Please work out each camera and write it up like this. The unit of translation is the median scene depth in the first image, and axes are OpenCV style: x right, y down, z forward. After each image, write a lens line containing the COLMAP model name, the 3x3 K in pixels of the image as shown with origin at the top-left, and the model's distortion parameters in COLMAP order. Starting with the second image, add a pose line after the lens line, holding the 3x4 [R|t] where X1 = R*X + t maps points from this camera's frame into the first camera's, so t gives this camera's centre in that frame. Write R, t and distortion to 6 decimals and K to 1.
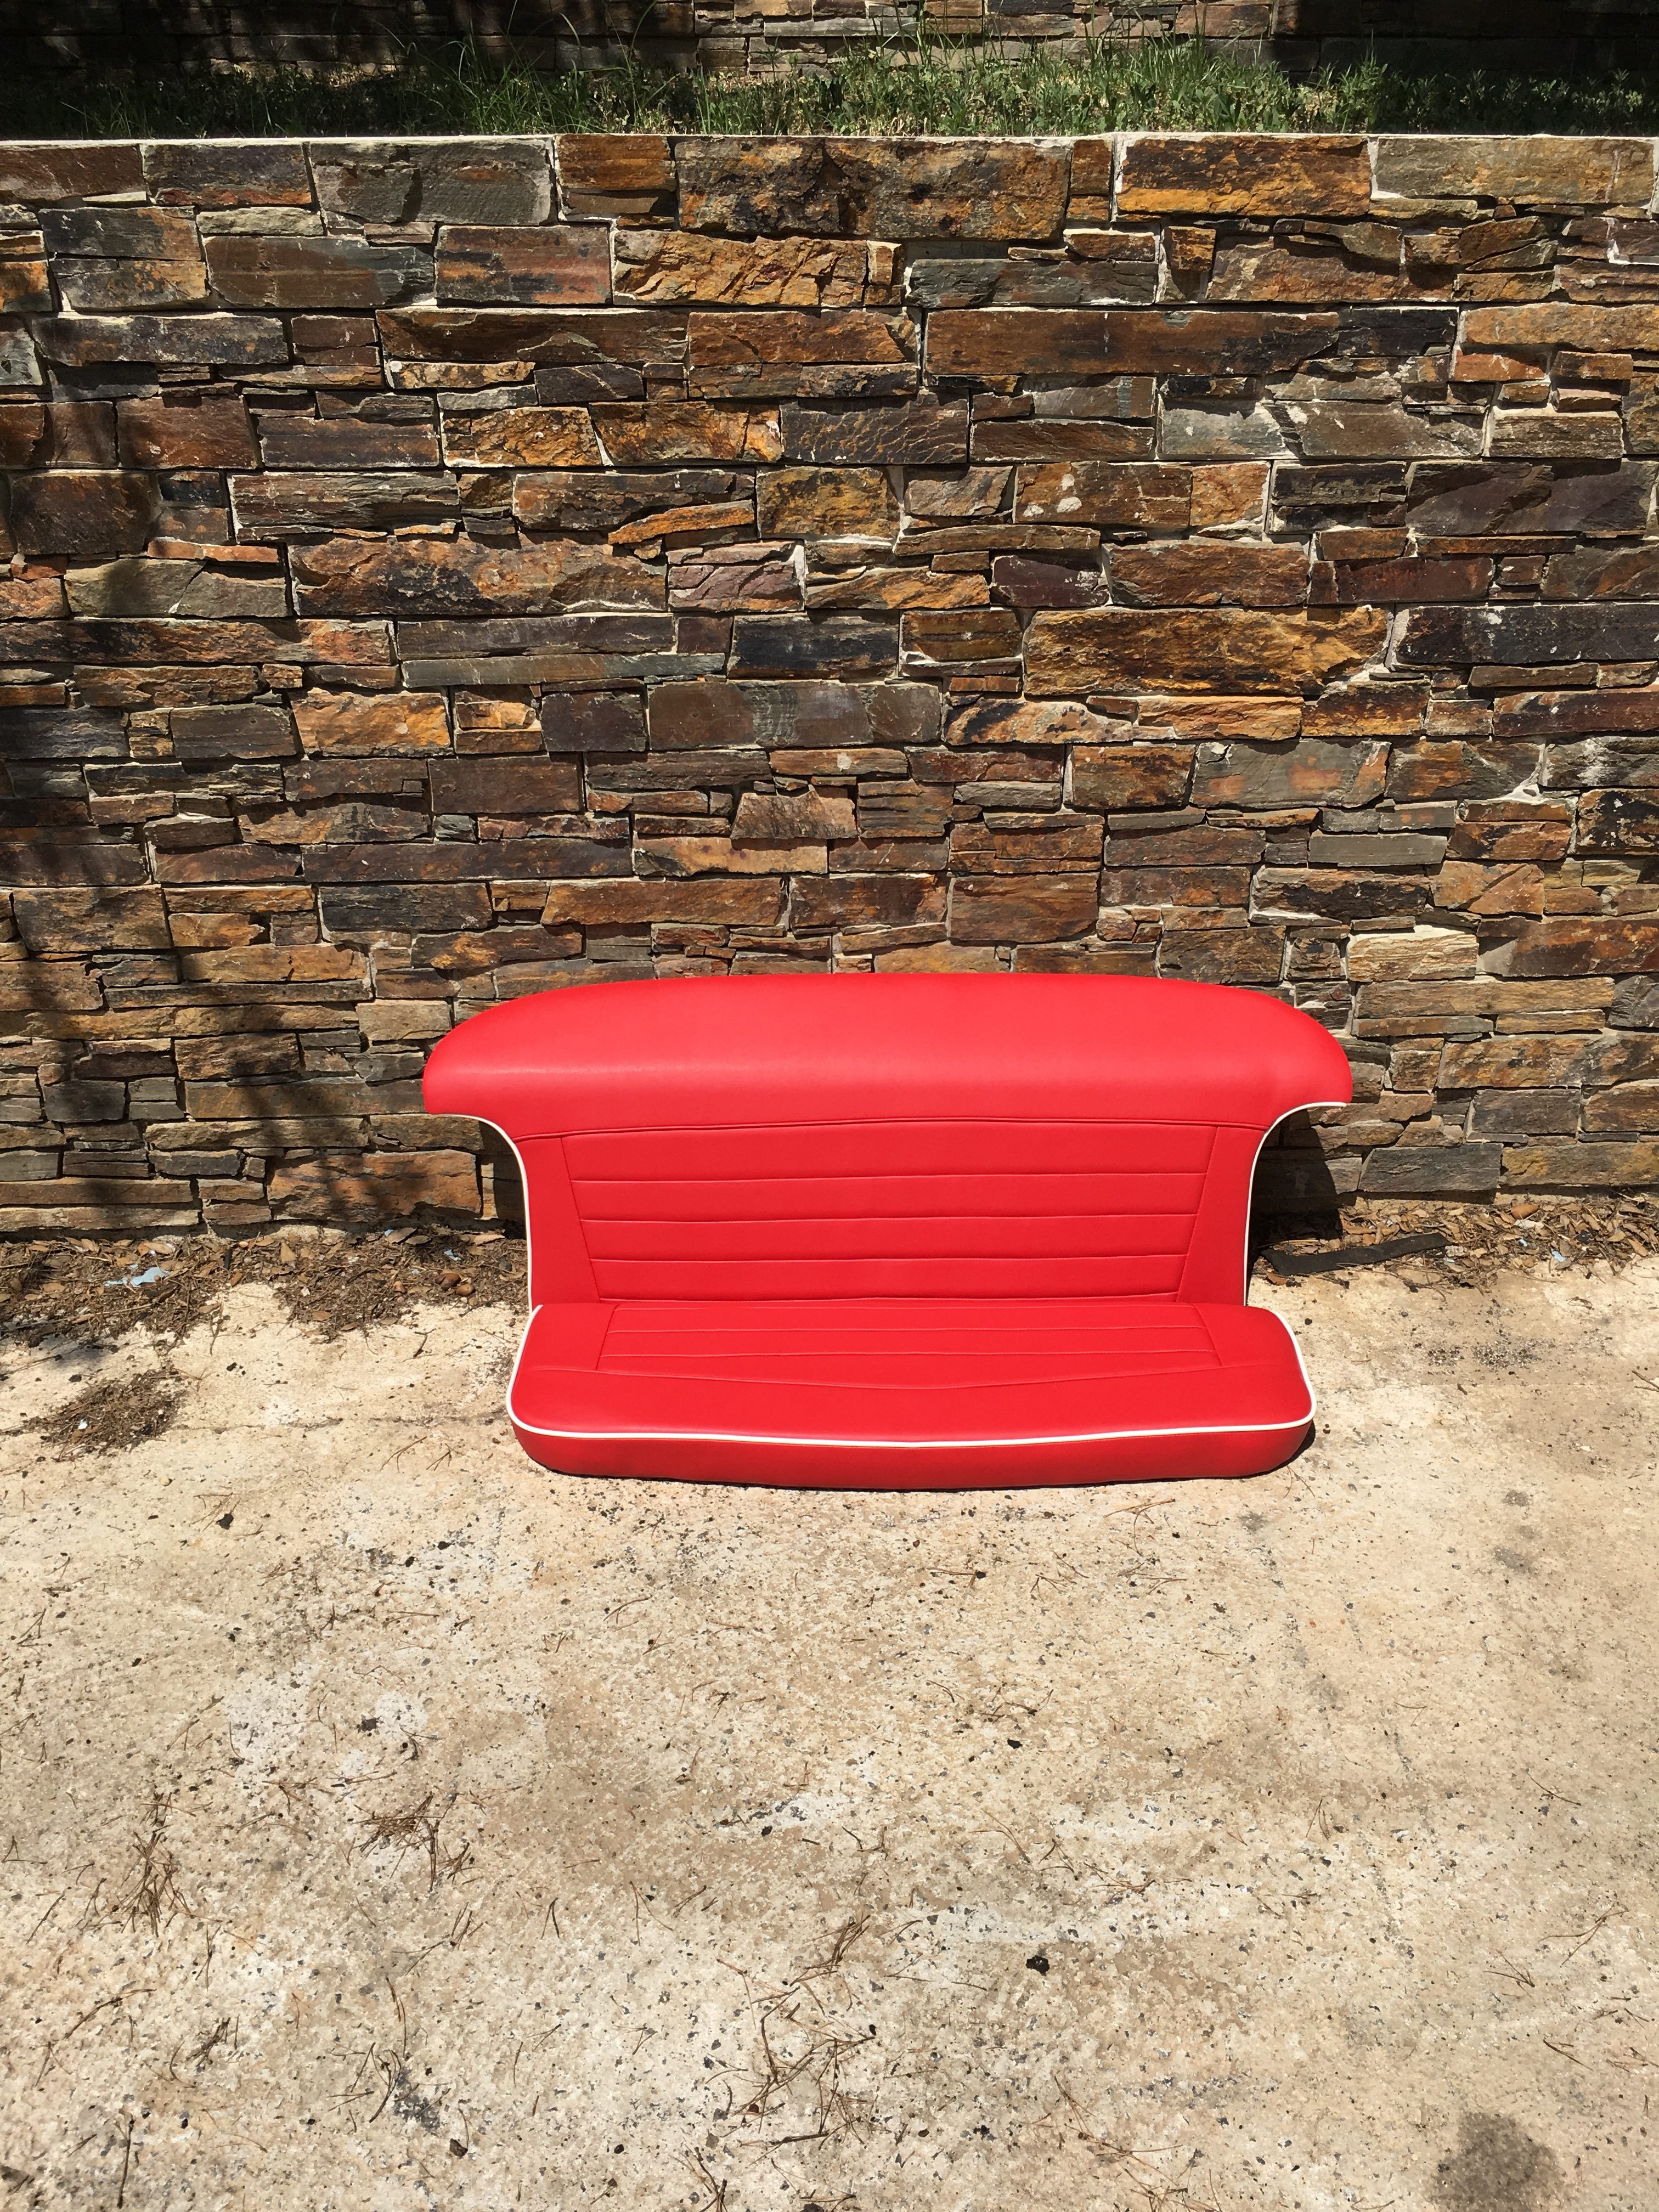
lens RADIAL K [[1877.3, 0, 861.9], [0, 1877.3, 1117.7], [0, 0, 1]] dist [0.091518, -0.123339]
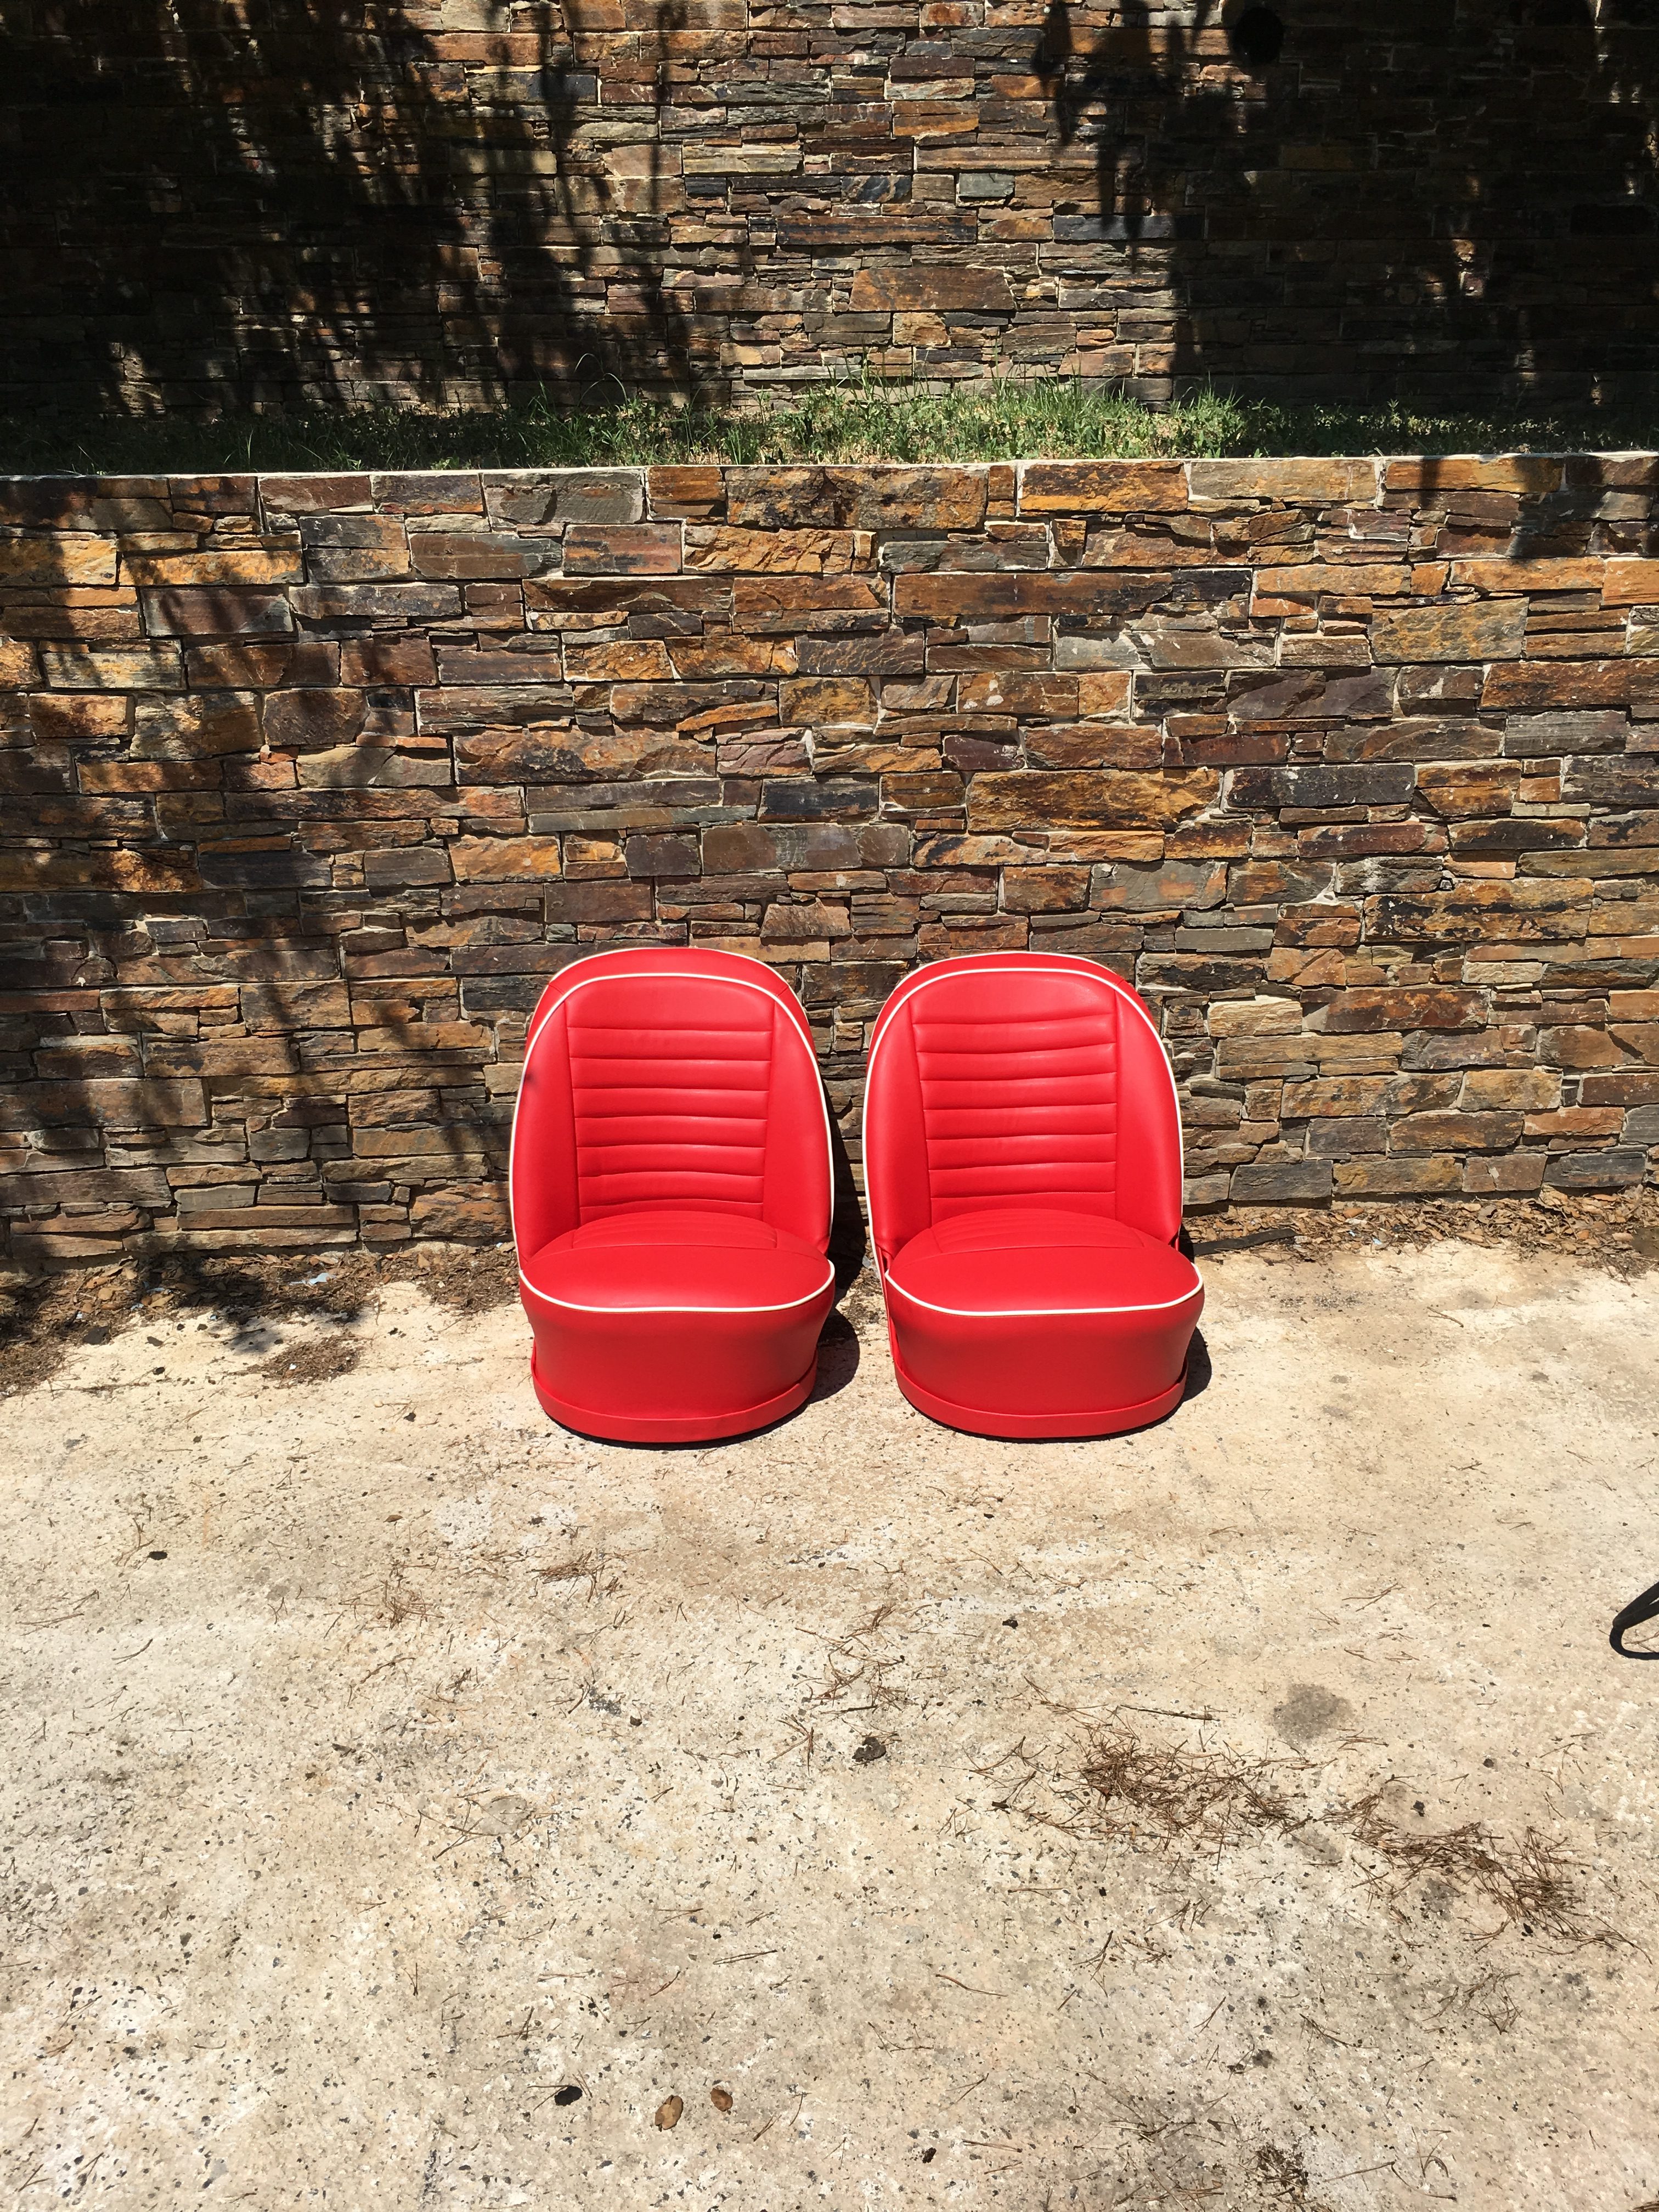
lens RADIAL K [[1877.3, 0, 858.6], [0, 1877.3, 1096.9], [0, 0, 1]] dist [0.091518, -0.123339]
pose [[0.999235, -0.021498, 0.032672, -0.049013], [0.025812, 0.990101, -0.137965, 0.175553], [-0.029382, 0.138703, 0.989898, -0.388530]]
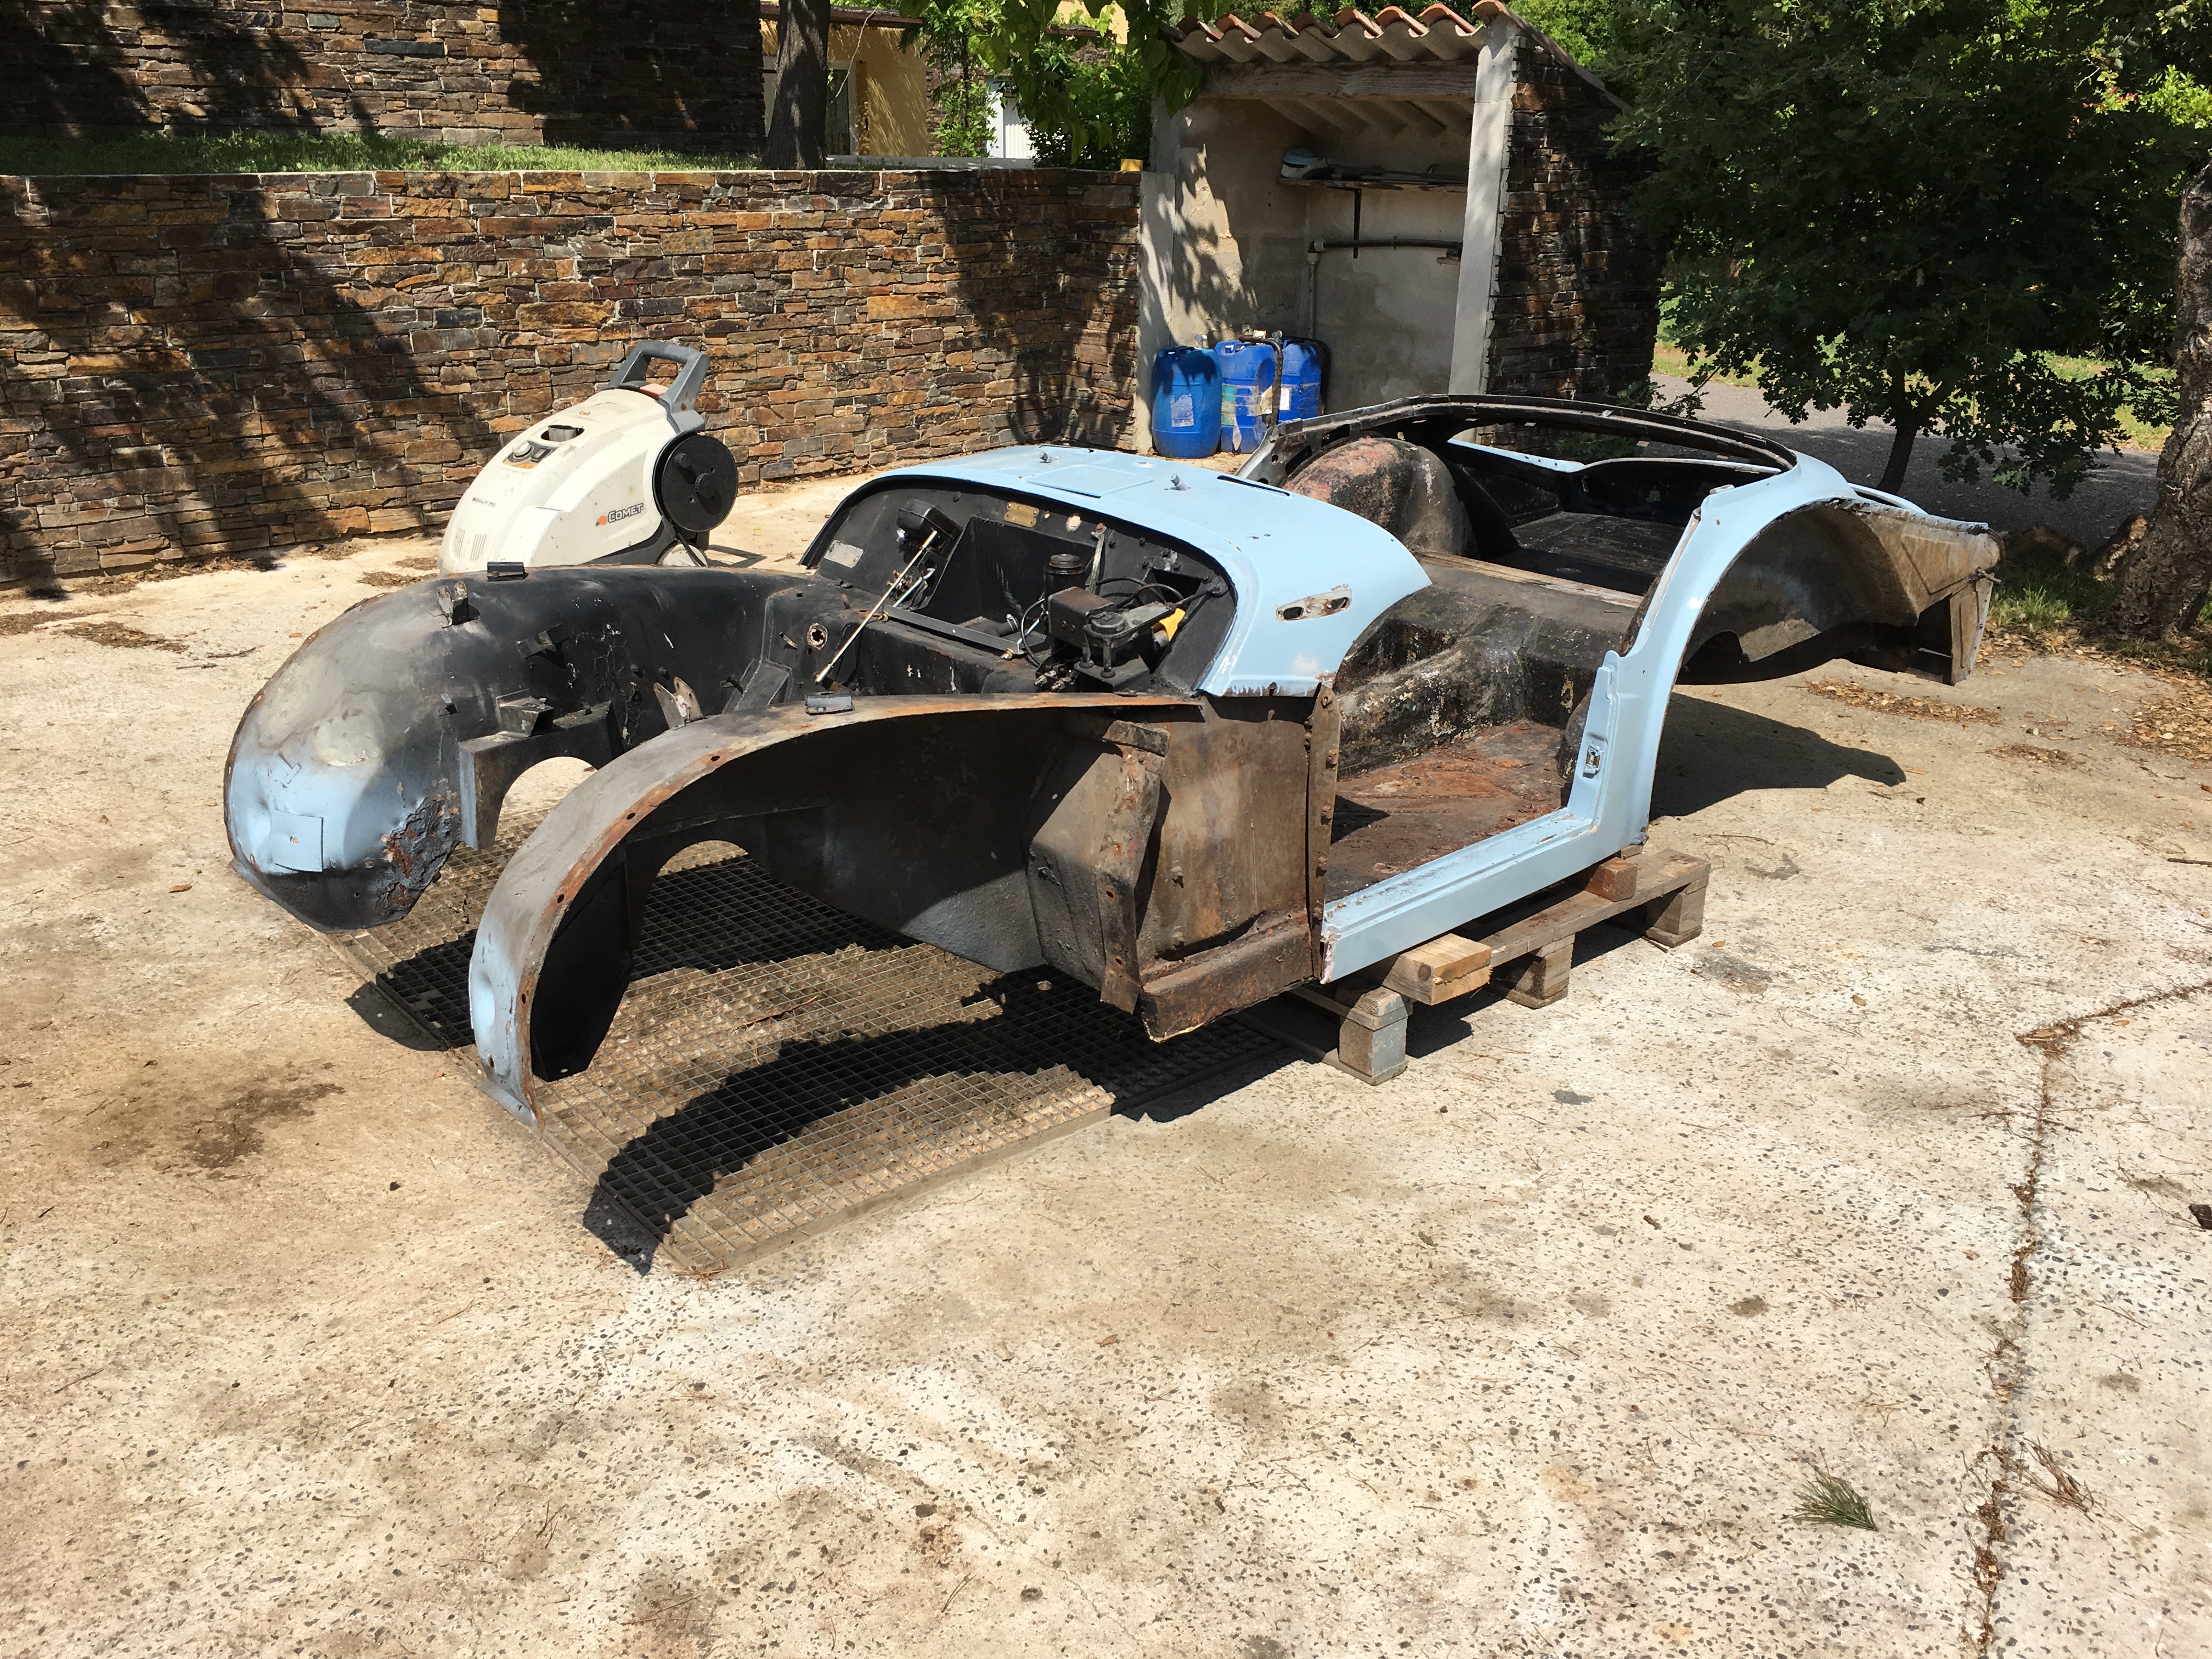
lens RADIAL K [[1877.3, 0, 1088.9], [0, 1877.3, 833.6], [0, 0, 1]] dist [0.091518, -0.123339]
pose [[0.744596, -0.226160, 0.628036, -1.541797], [0.306708, 0.951573, -0.020963, 1.043715], [-0.592881, 0.208233, 0.777902, -2.098129]]
